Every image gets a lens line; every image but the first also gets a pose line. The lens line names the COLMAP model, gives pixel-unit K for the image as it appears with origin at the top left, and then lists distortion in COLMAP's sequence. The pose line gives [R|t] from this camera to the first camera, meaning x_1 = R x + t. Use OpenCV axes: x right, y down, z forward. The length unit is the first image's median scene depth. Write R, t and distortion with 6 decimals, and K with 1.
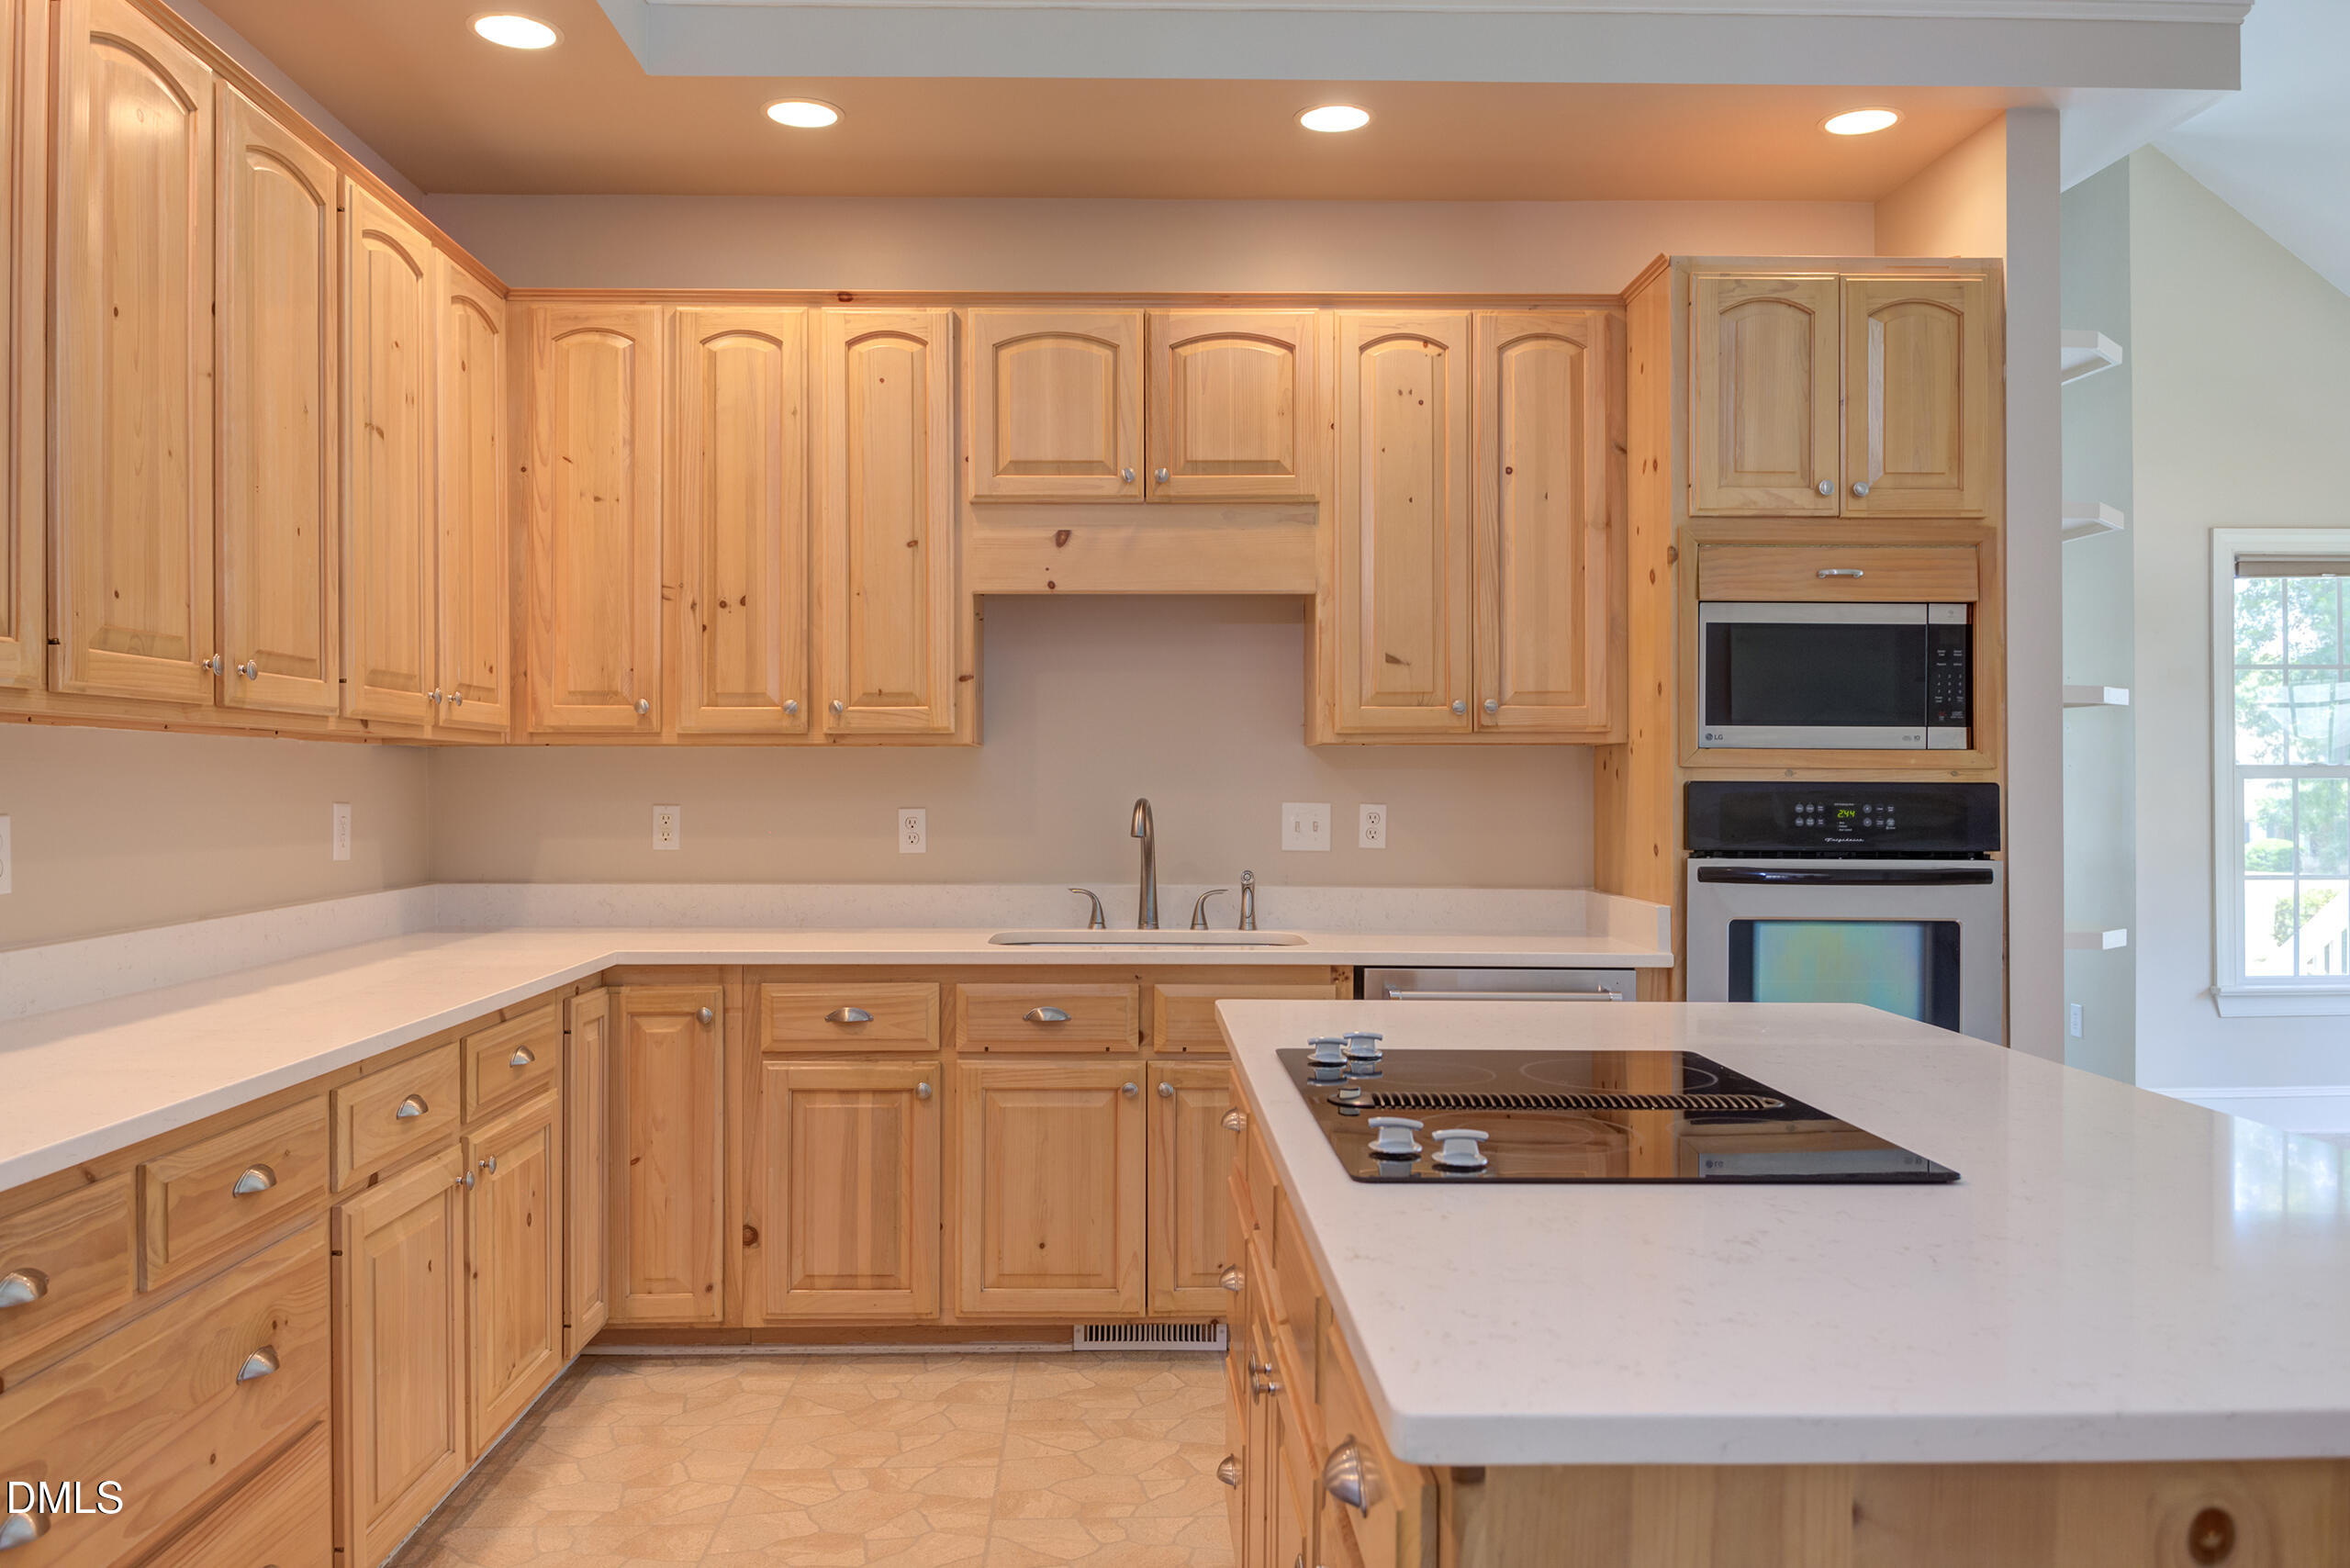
lens RADIAL K [[1739.1, 0, 1175.6], [0, 1739.1, 779.3], [0, 0, 1]] dist [0.009264, -0.008050]
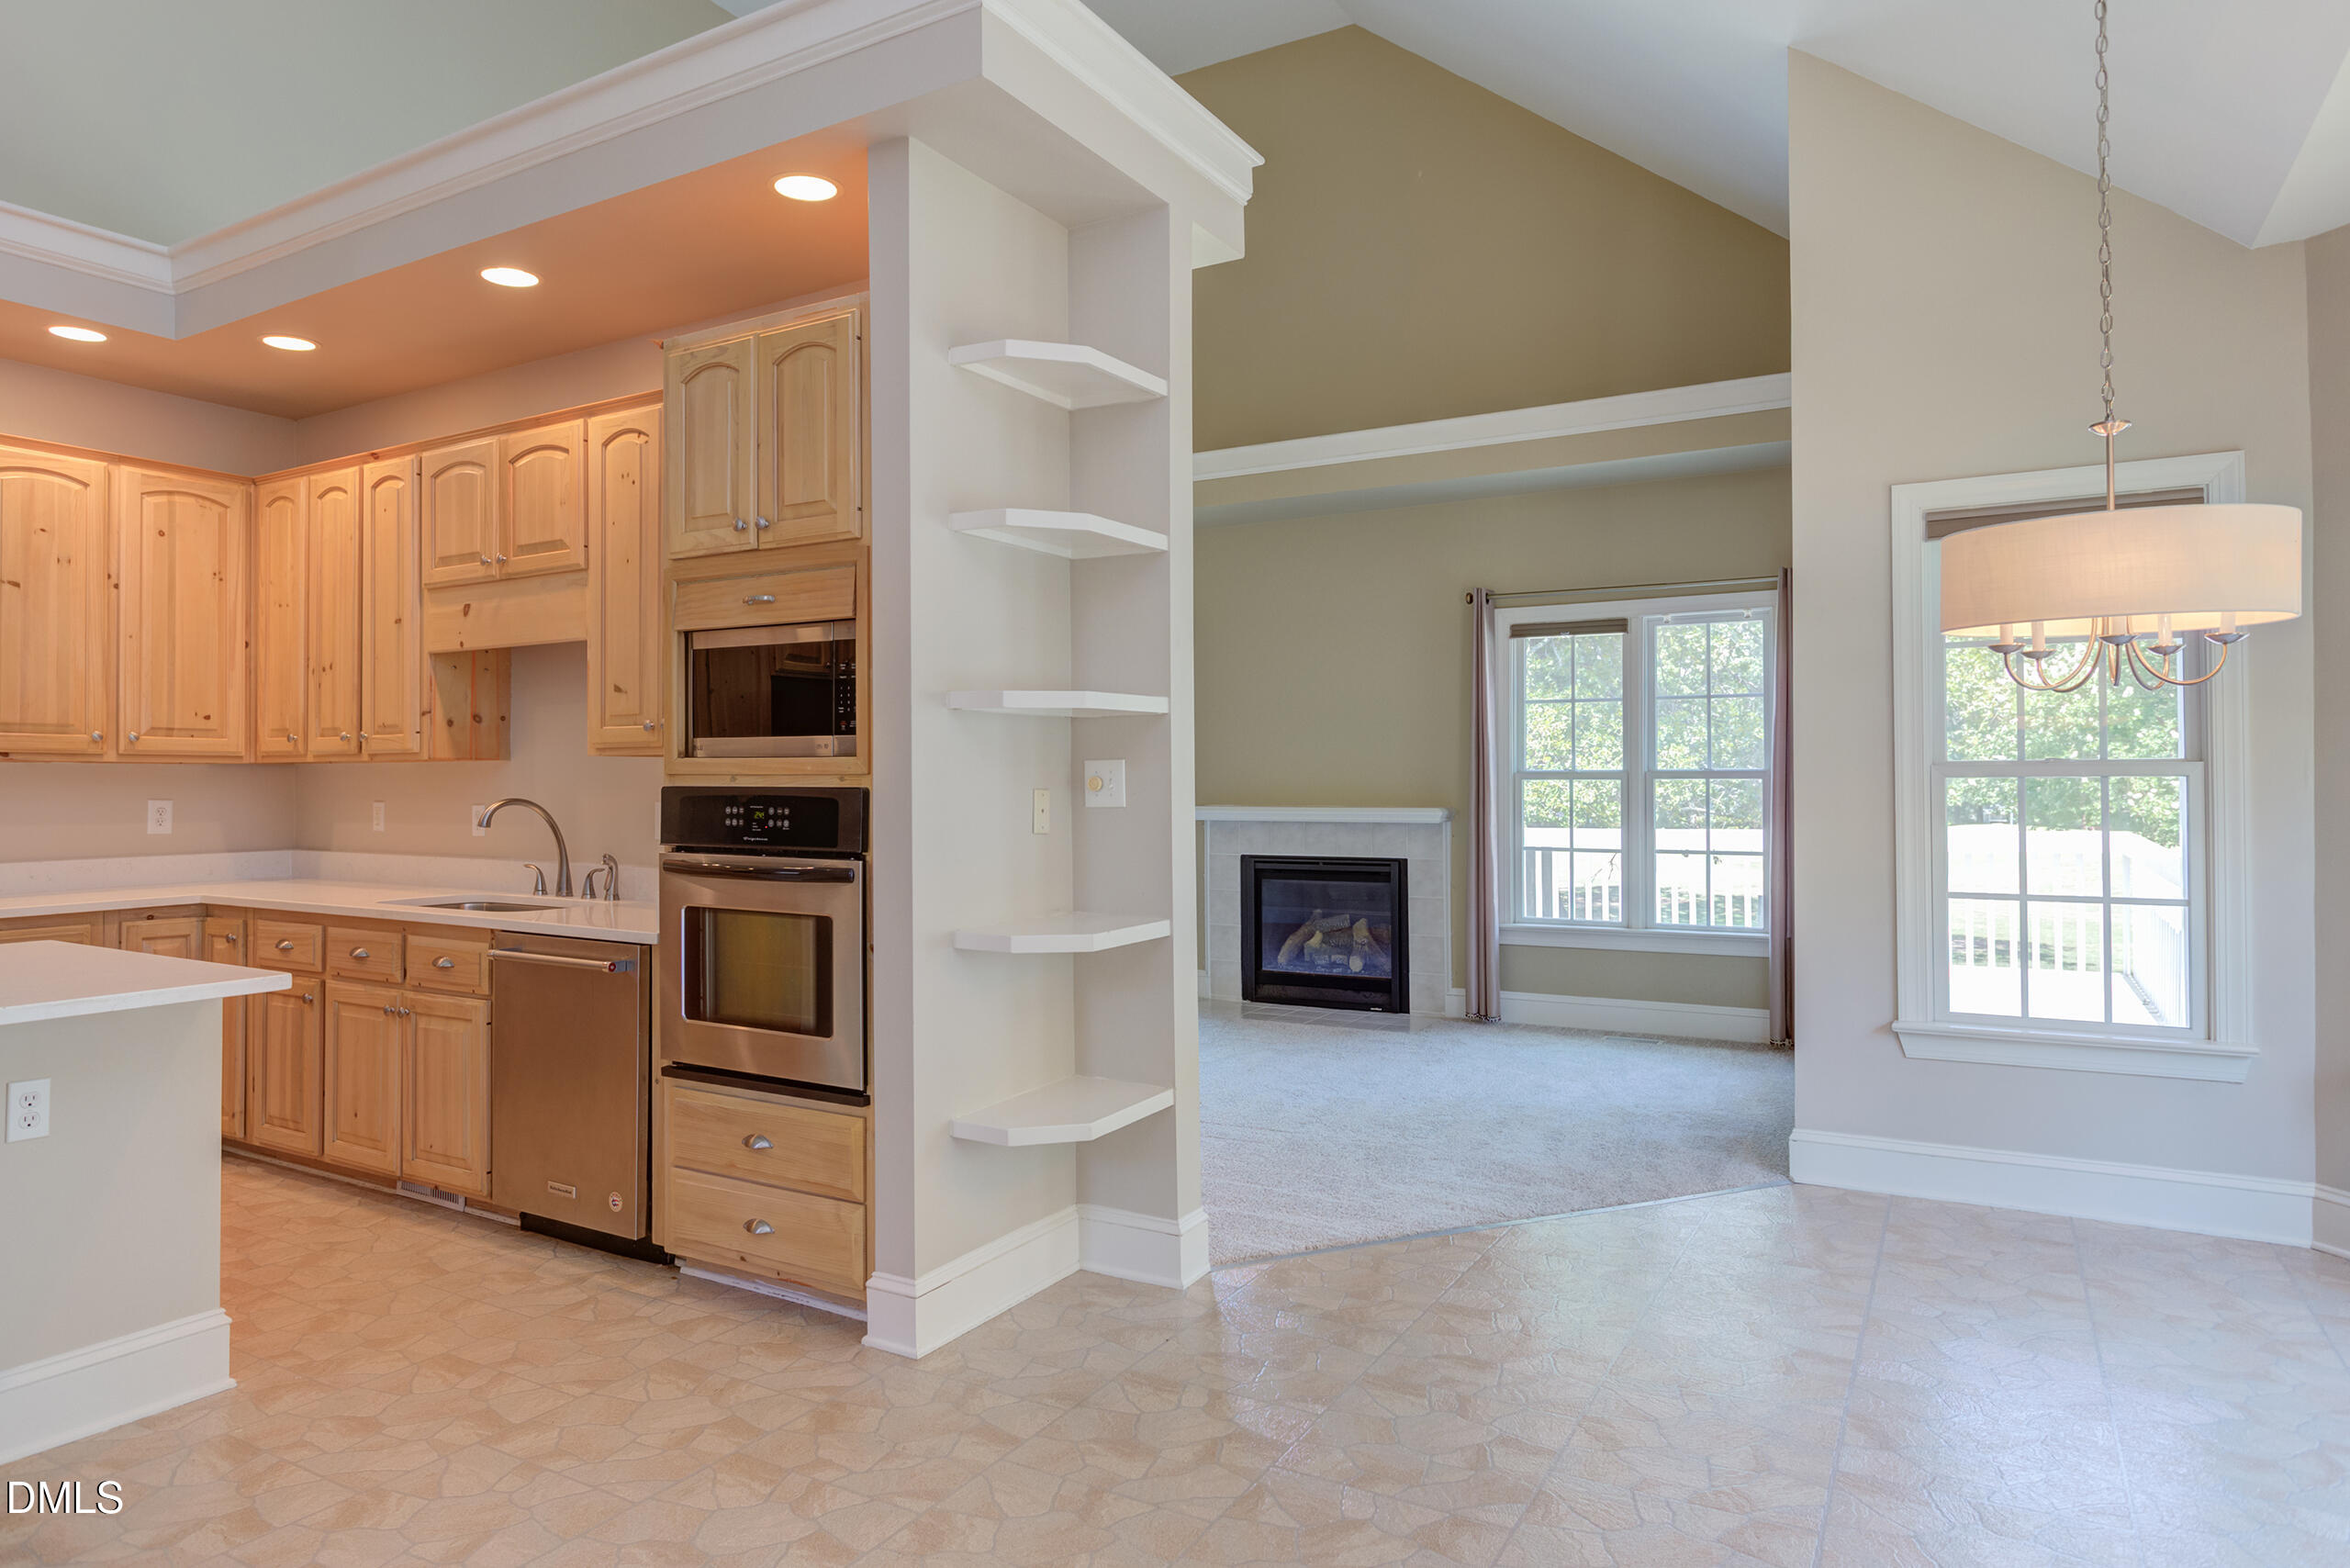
lens RADIAL K [[1410.5, 0, 1161.9], [0, 1410.5, 770.9], [0, 0, 1]] dist [-0.001177, -0.001328]
pose [[0.848835, -0.006406, -0.528618, 1.062417], [0.004781, 0.999979, -0.004441, -0.003507], [0.528636, 0.001242, 0.848848, 0.365085]]
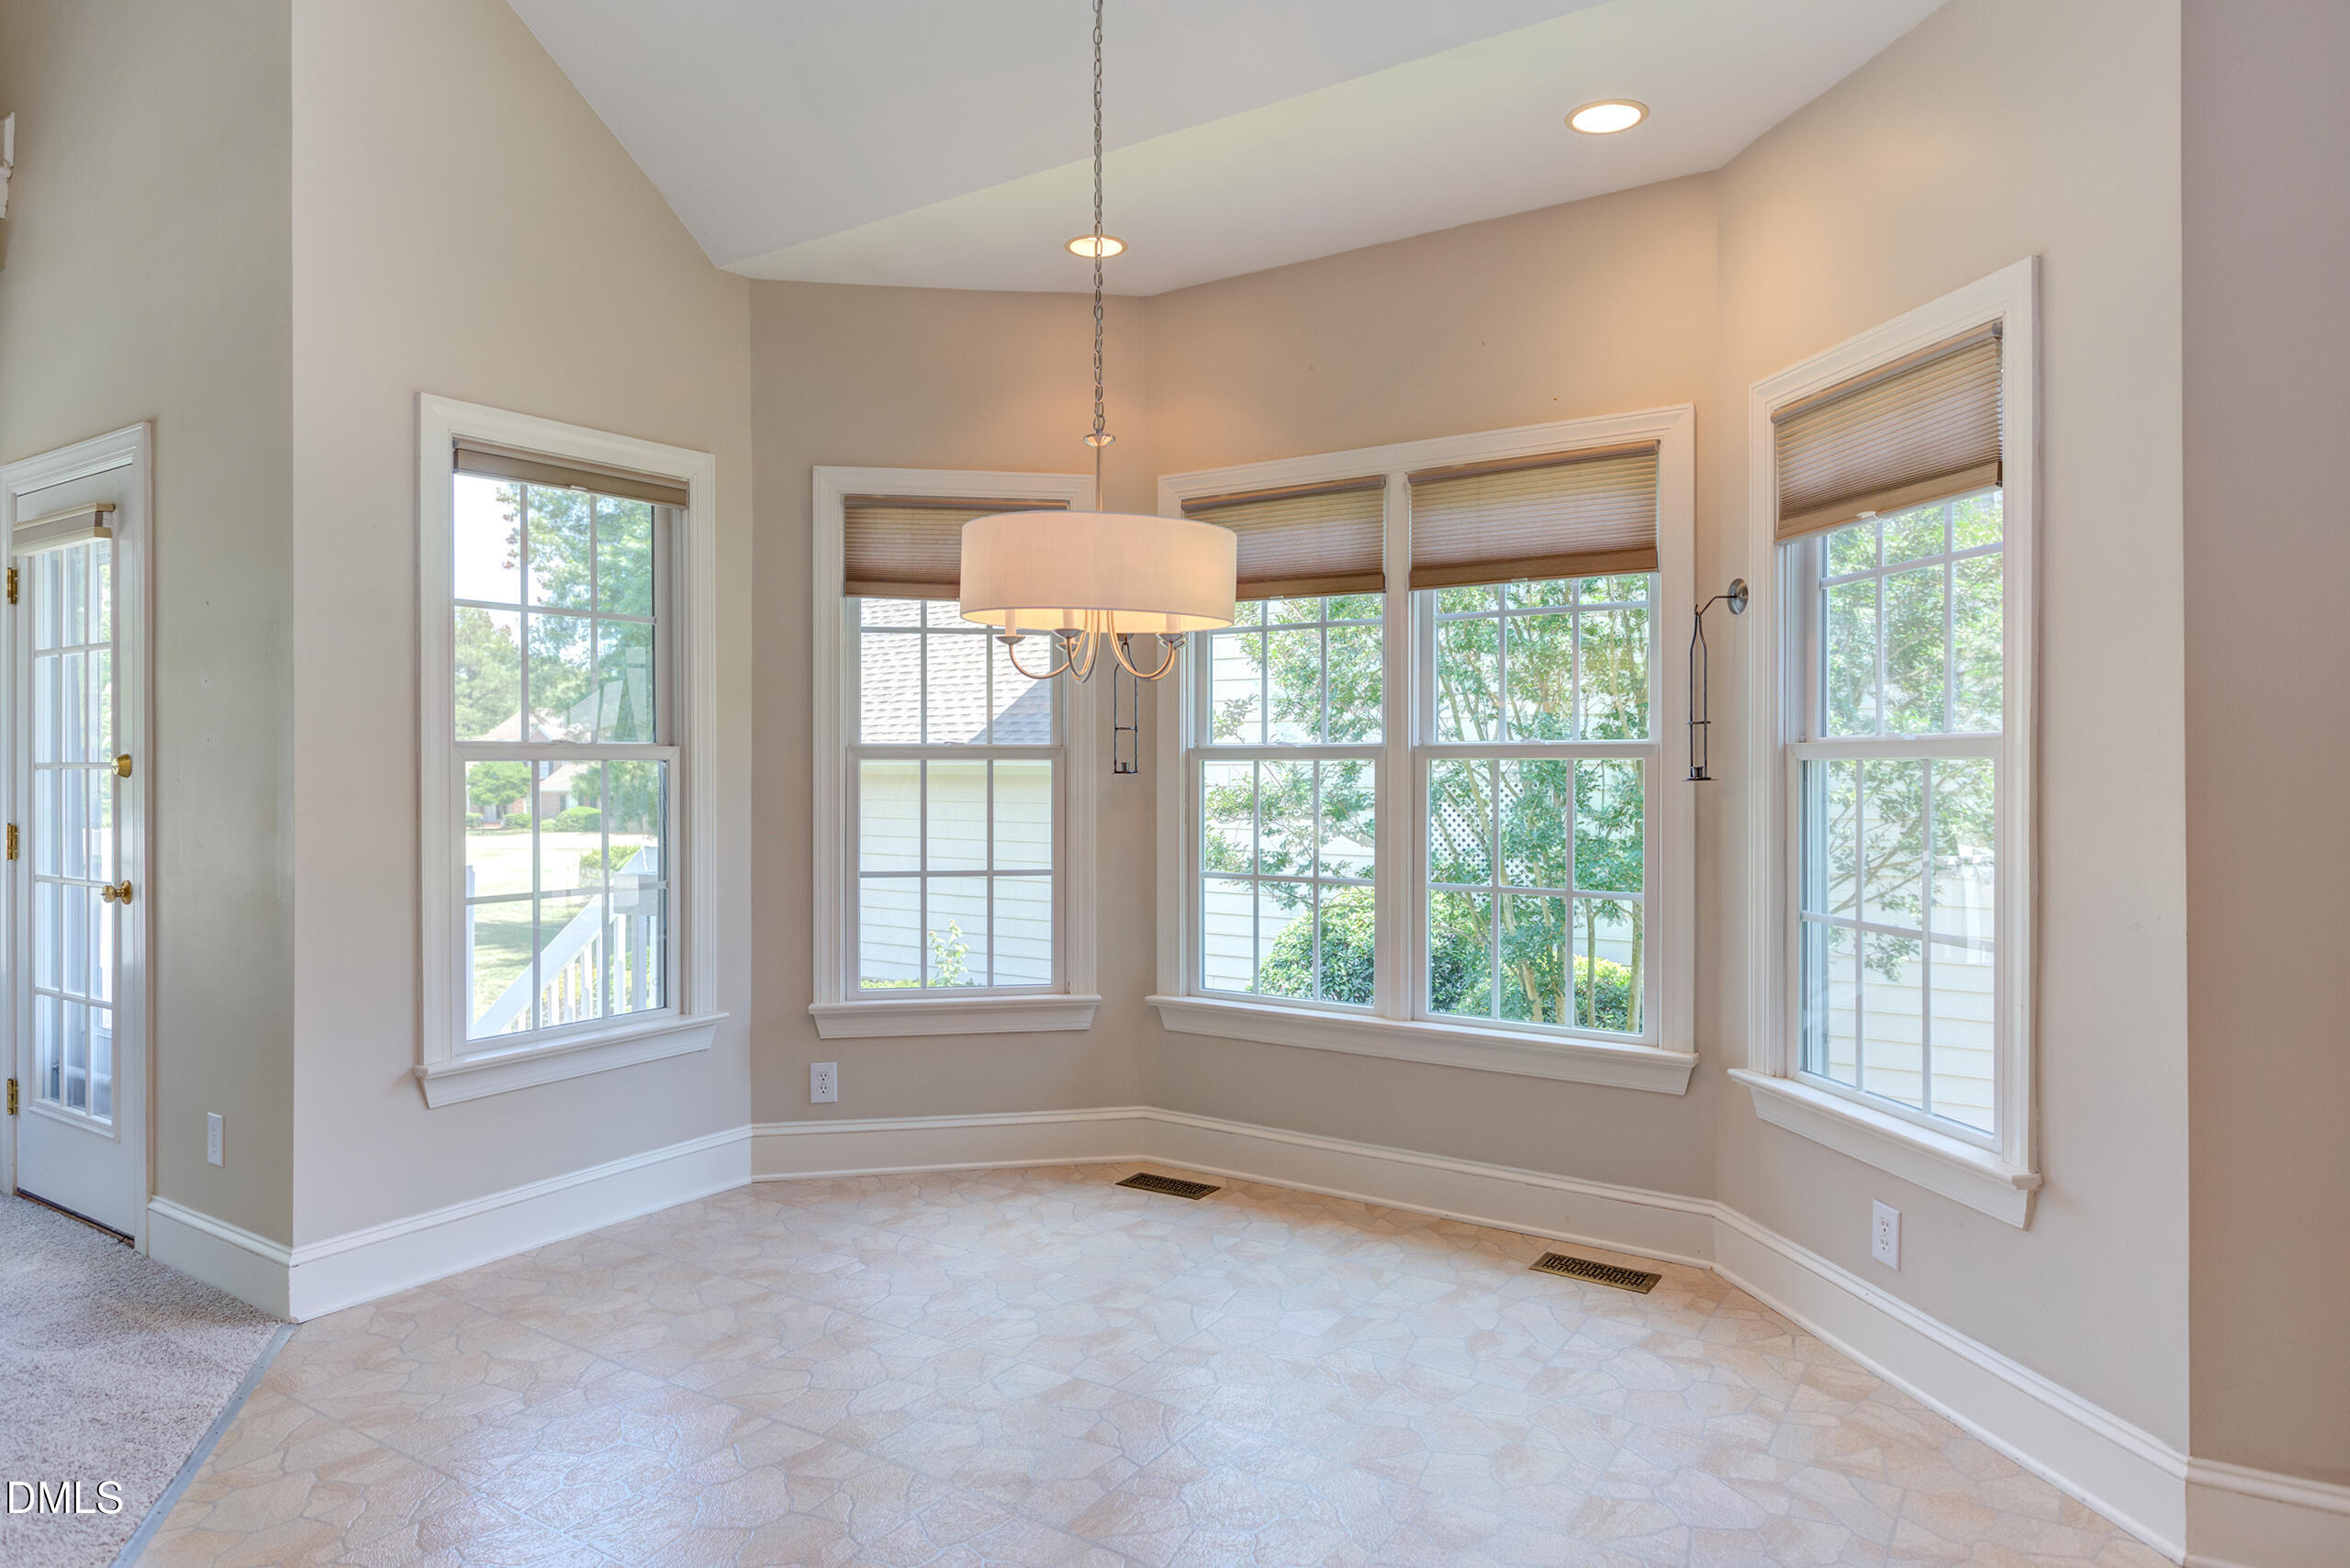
lens RADIAL K [[1410.5, 0, 1173.6], [0, 1410.5, 771.8], [0, 0, 1]] dist [-0.001177, -0.001328]
pose [[0.573832, -0.001082, 0.818972, 0.509383], [-0.003631, 0.999986, 0.003866, 0.001656], [-0.818965, -0.005192, 0.573820, 0.720455]]
